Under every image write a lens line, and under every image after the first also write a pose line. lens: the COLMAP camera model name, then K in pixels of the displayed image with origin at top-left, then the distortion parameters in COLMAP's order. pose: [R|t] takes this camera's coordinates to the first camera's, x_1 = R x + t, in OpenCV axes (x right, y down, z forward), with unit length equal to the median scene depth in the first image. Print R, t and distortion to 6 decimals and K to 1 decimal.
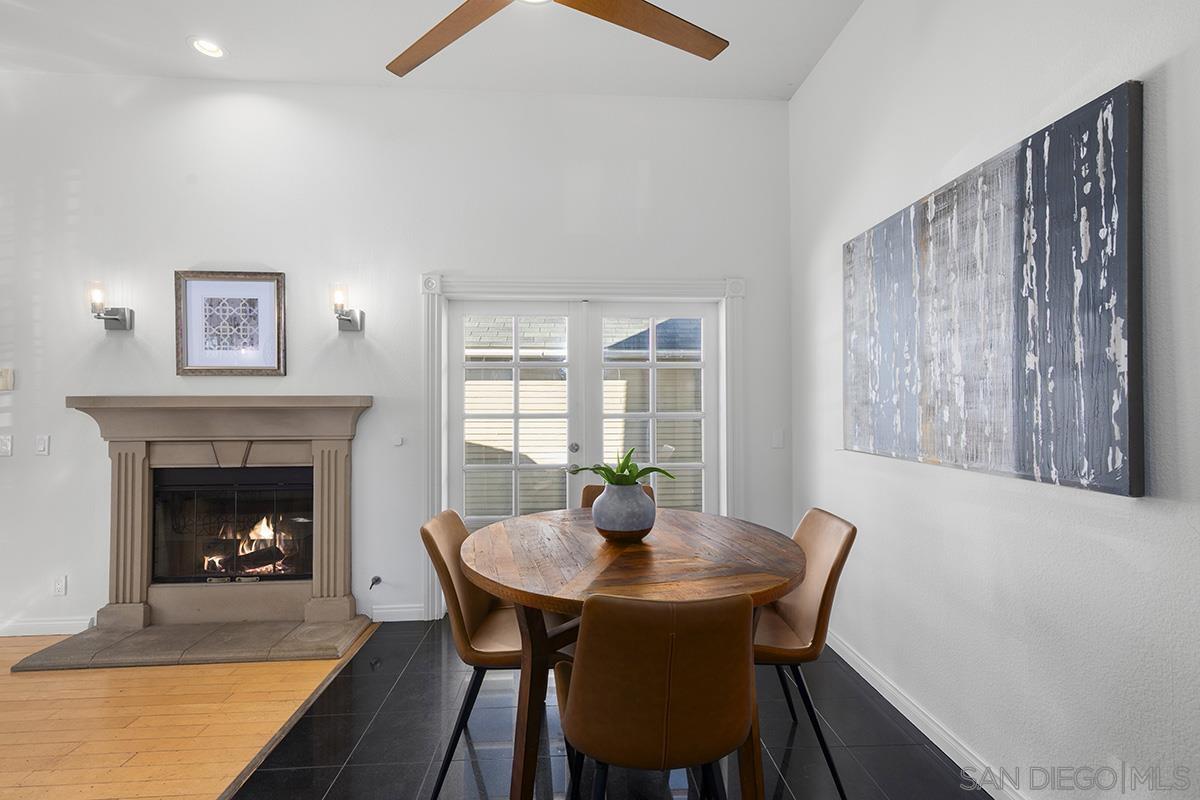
lens RADIAL K [[507.6, 0, 604.7], [0, 507.6, 394.8], [0, 0, 1]] dist [-0.002616, 0.002290]
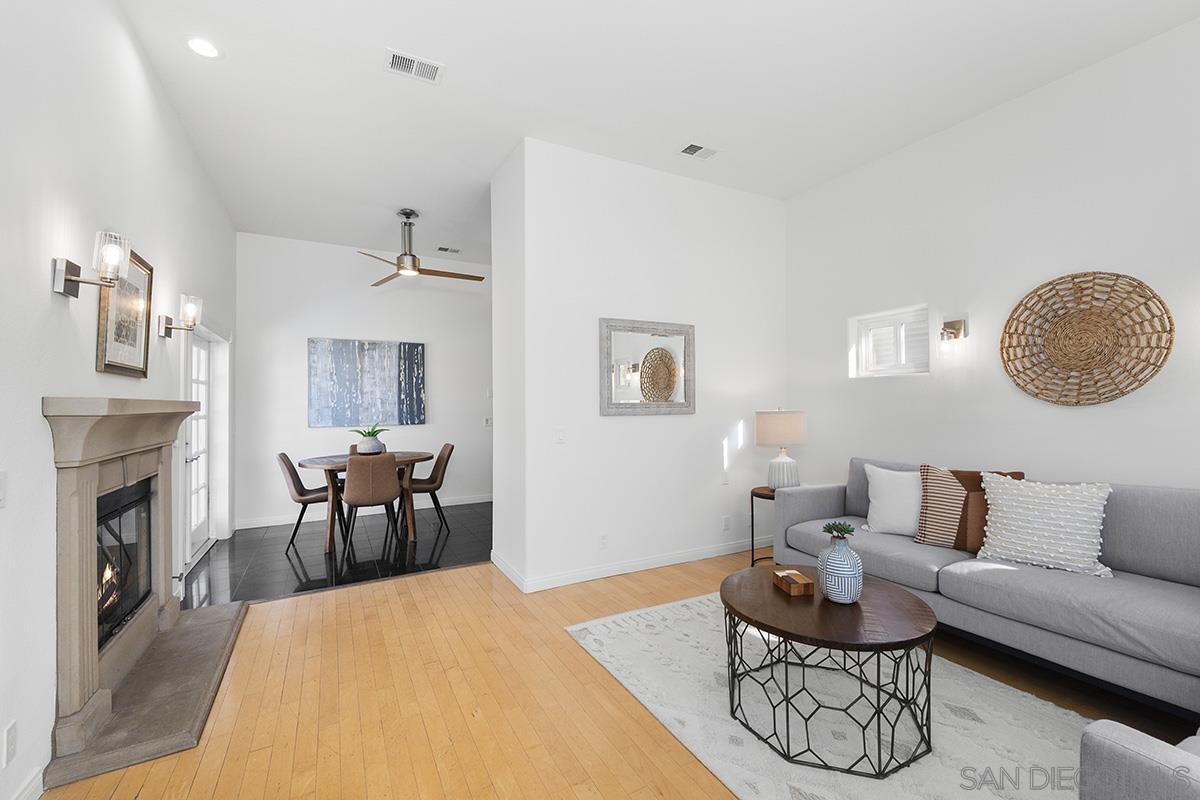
lens RADIAL K [[485.5, 0, 597.2], [0, 485.5, 399.3], [0, 0, 1]] dist [0.004399, 0.000284]
pose [[-0.424028, 0.014726, 0.905529, -1.813008], [-0.005696, 0.999805, -0.018926, 0.012483], [-0.905631, -0.013183, -0.423862, 0.650820]]
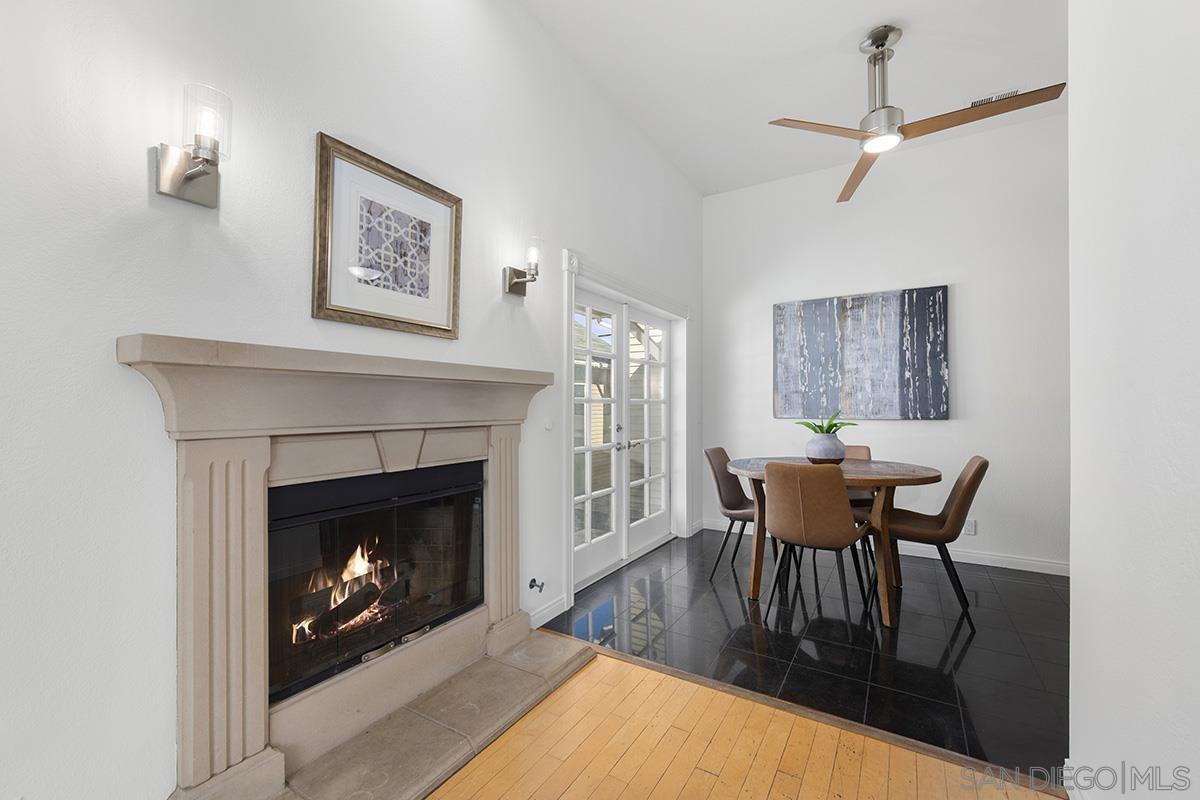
lens RADIAL K [[485.5, 0, 600.7], [0, 485.5, 402.6], [0, 0, 1]] dist [0.004399, 0.000284]
pose [[0.577030, 0.007407, 0.816689, -1.128172], [-0.013182, 0.999913, 0.000245, 0.052709], [-0.816616, -0.010907, 0.577078, 0.439458]]
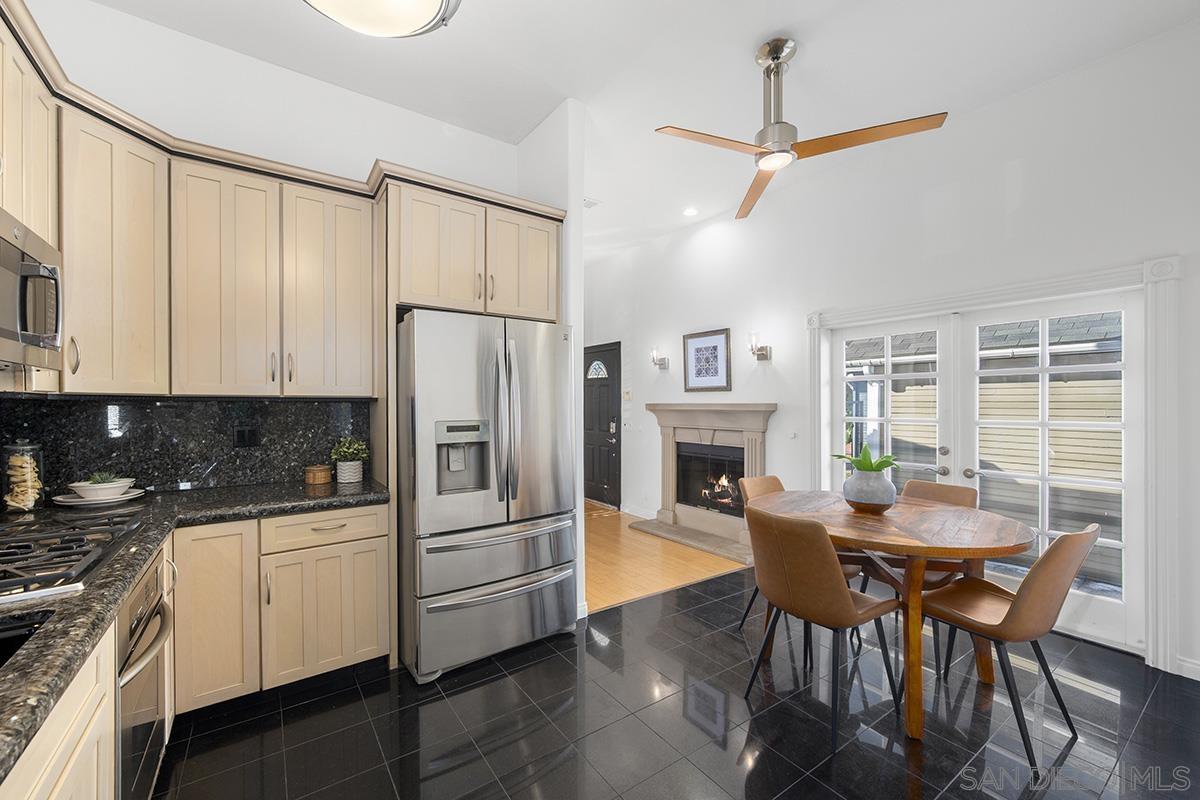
lens RADIAL K [[485.5, 0, 596.4], [0, 485.5, 405.5], [0, 0, 1]] dist [0.004399, 0.000284]
pose [[0.529530, 0.004412, -0.848280, 0.489082], [0.013149, 0.999824, 0.013409, -0.017805], [0.848190, -0.018254, 0.529378, -0.205491]]
